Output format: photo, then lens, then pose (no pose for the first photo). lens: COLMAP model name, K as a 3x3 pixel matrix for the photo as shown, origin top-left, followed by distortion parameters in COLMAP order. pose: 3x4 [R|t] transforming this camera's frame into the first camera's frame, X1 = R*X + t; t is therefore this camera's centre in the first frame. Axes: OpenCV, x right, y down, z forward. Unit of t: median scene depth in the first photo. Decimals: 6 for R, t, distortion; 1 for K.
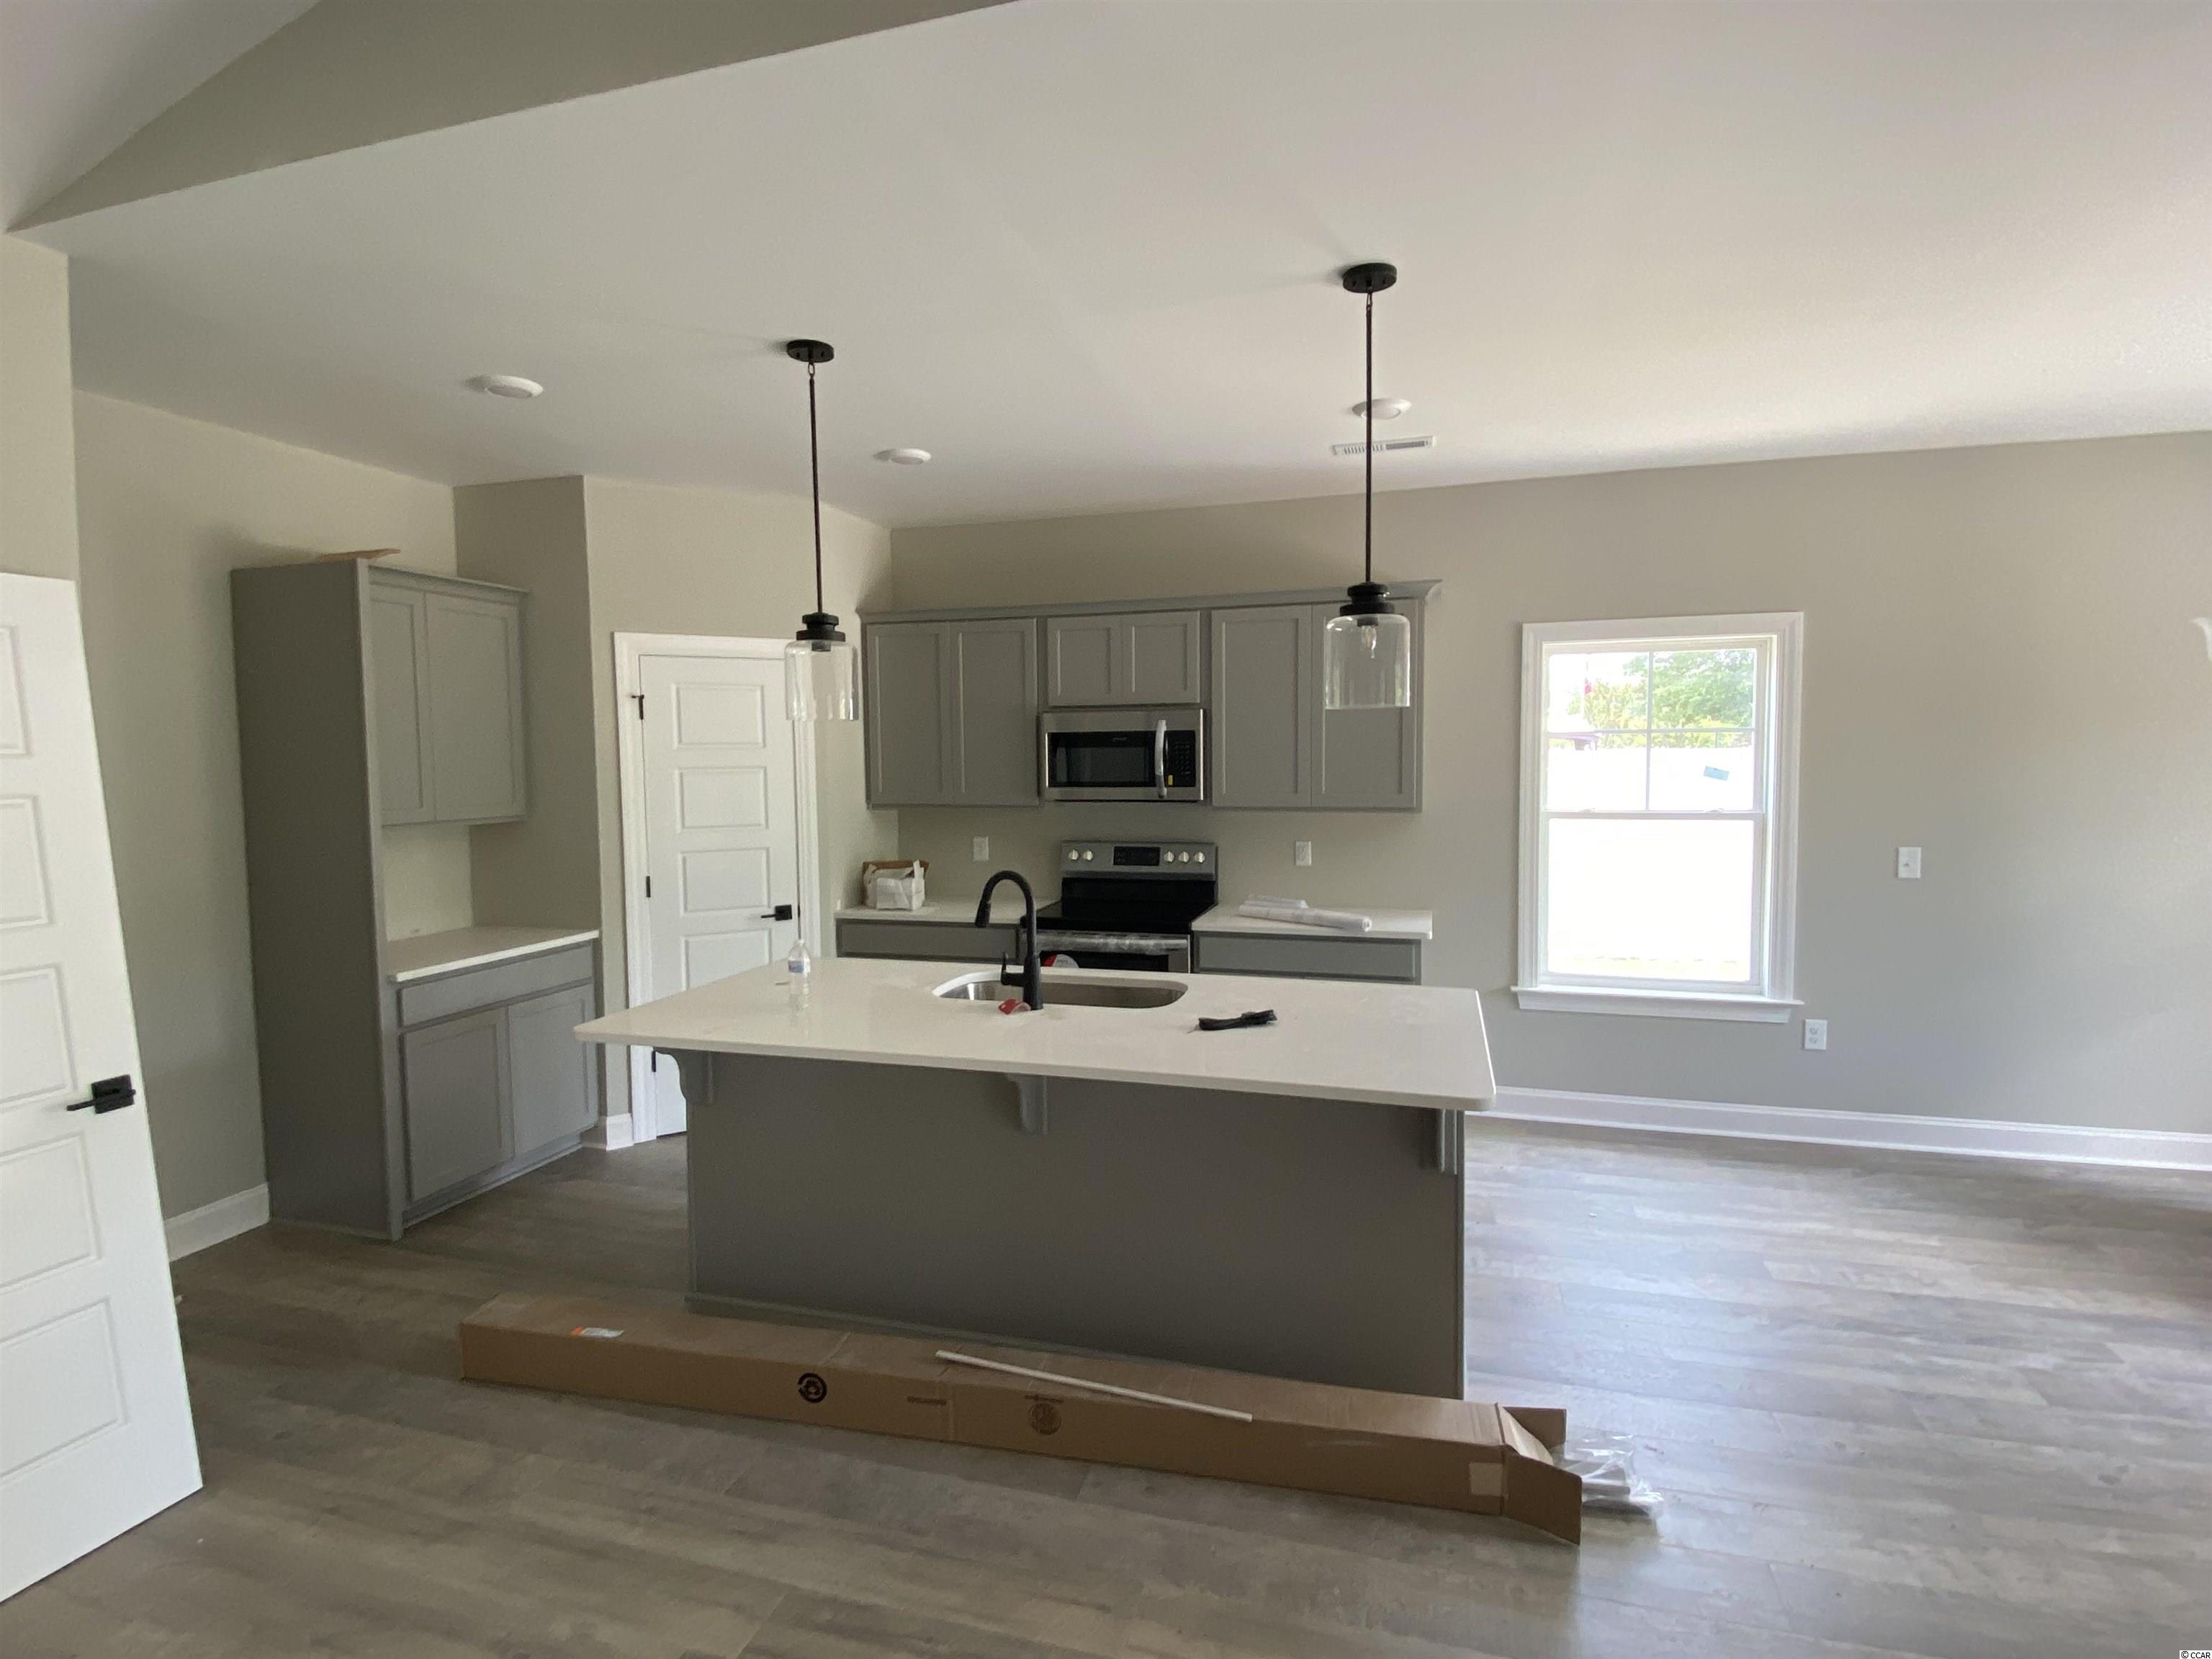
lens RADIAL K [[1111.1, 0, 1089.7], [0, 1111.1, 809.4], [0, 0, 1]] dist [0.014947, -0.019737]
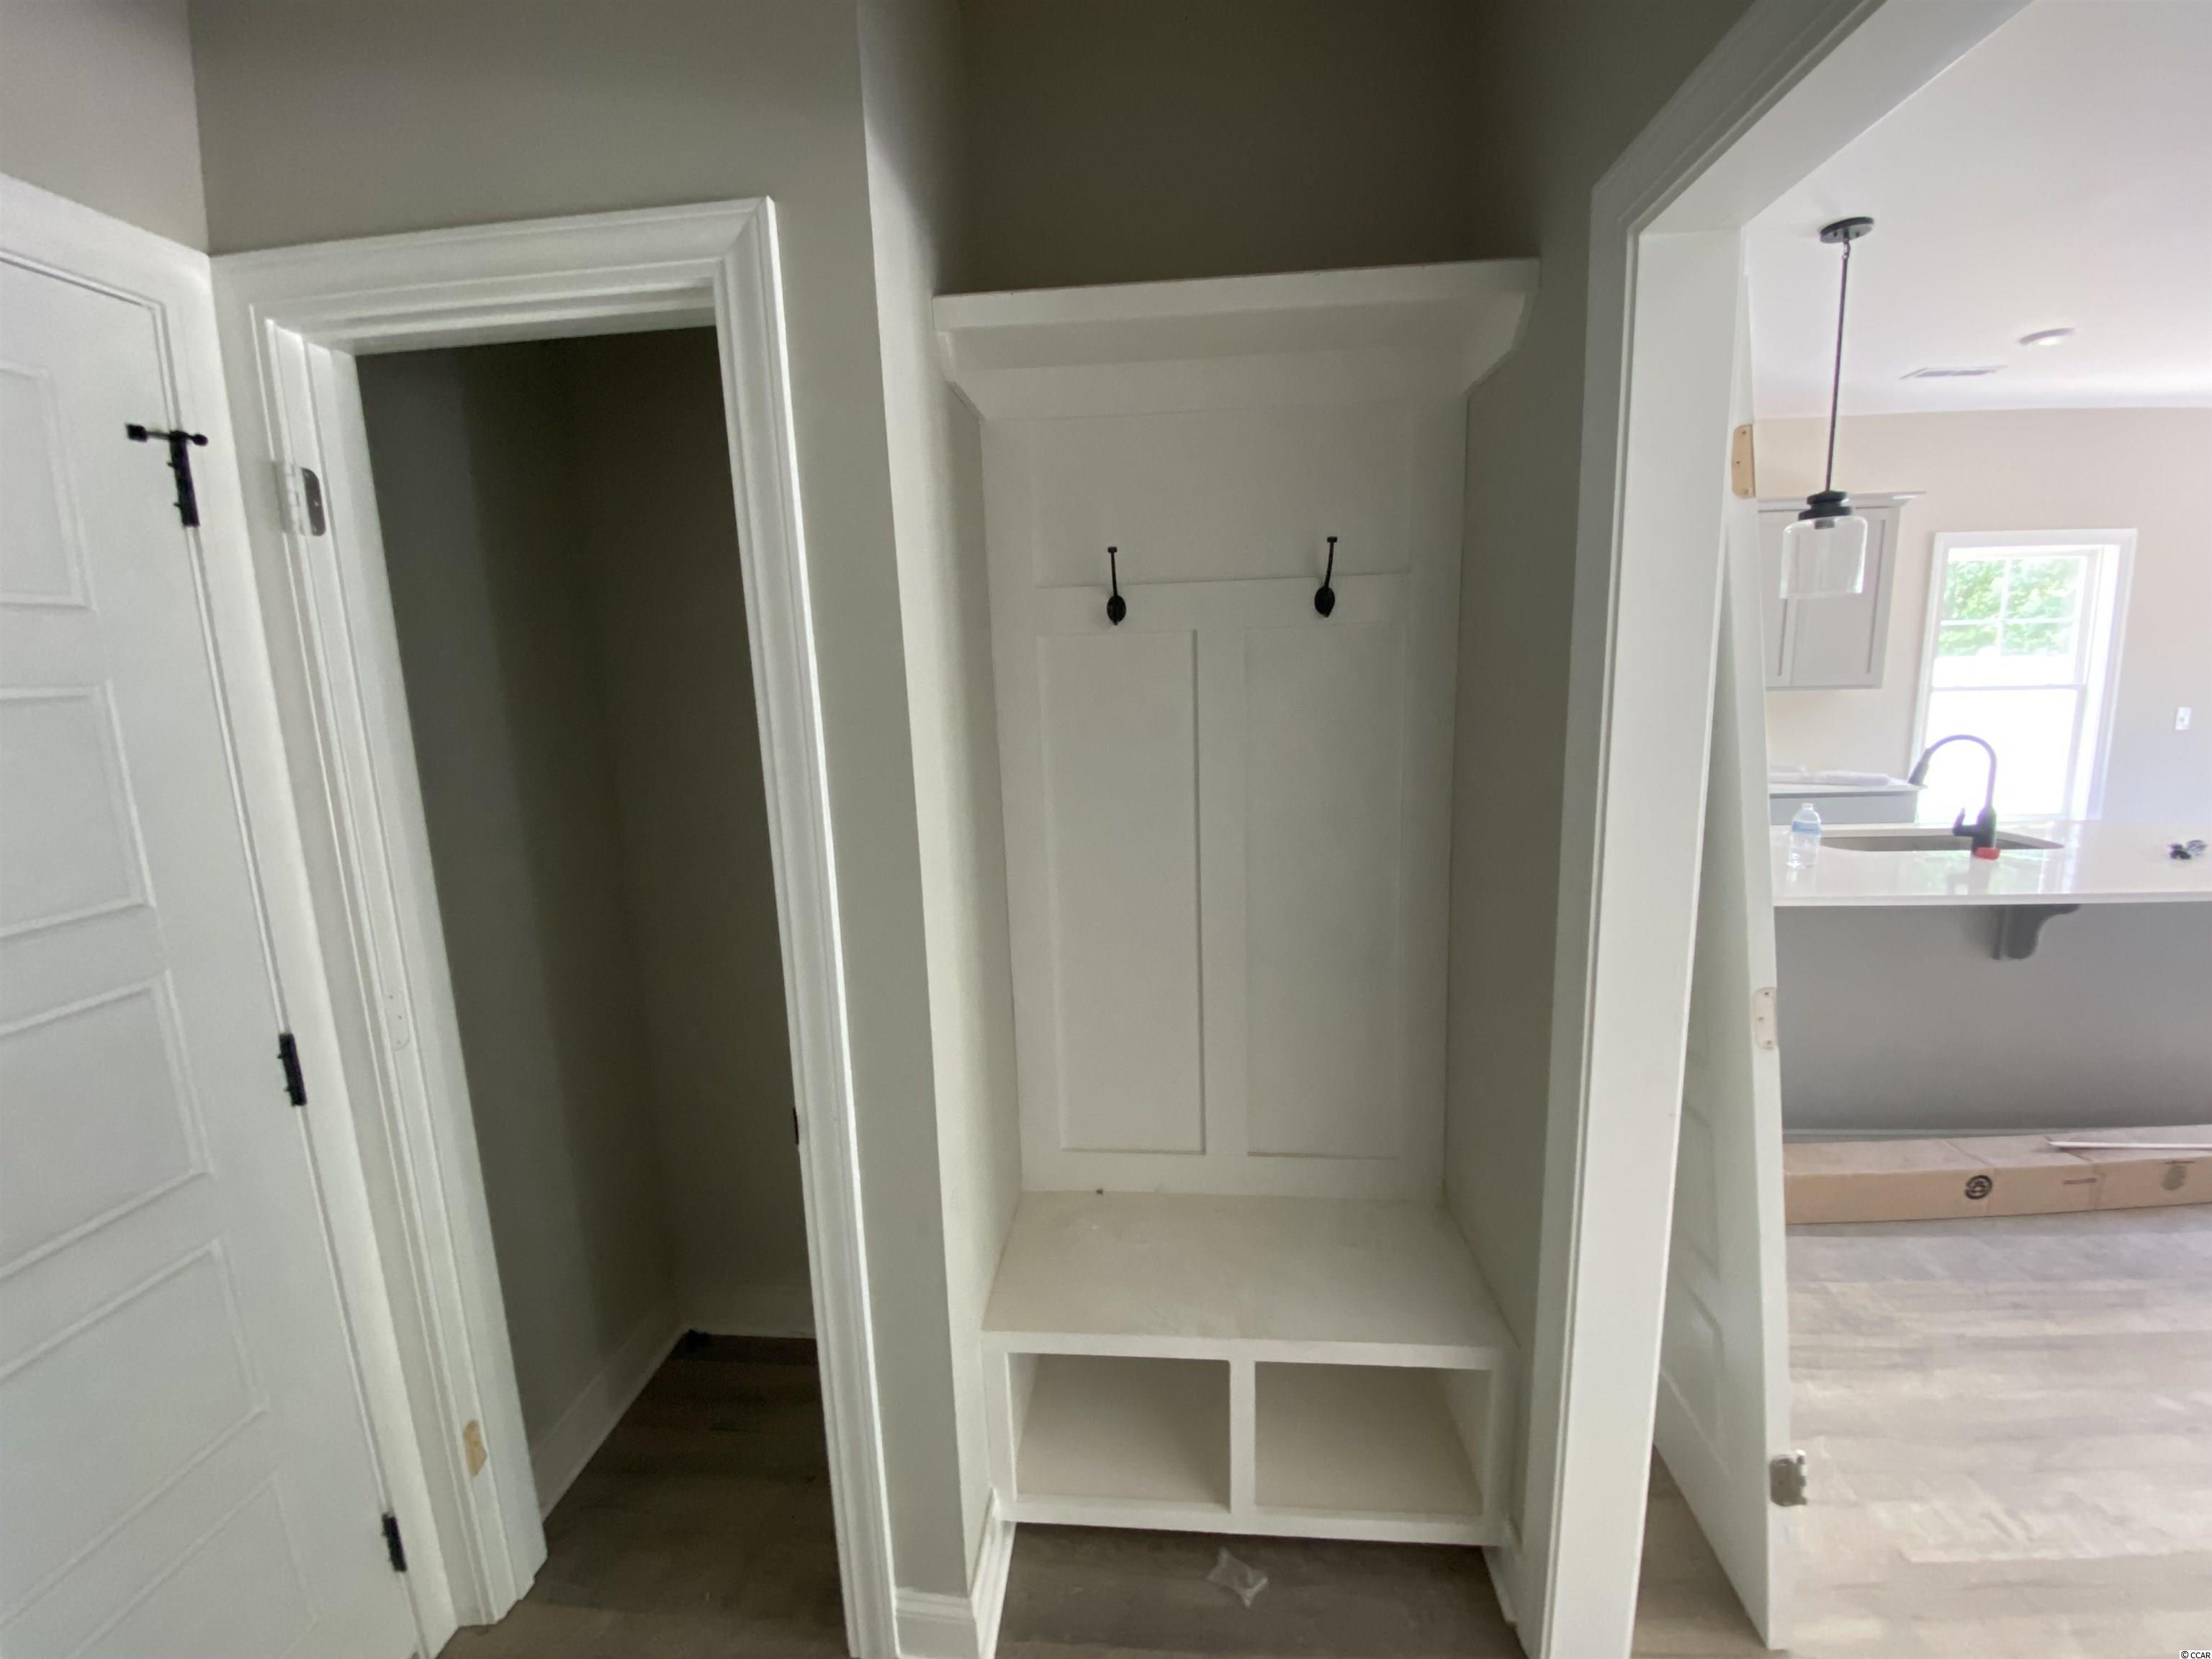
lens RADIAL K [[919.9, 0, 1091.1], [0, 919.9, 830.4], [0, 0, 1]] dist [-0.030290, -0.001530]
pose [[0.979629, -0.058148, 0.192212, -0.851303], [0.035420, 0.992186, 0.119634, 0.009438], [-0.197667, -0.110389, 0.974034, 0.220627]]
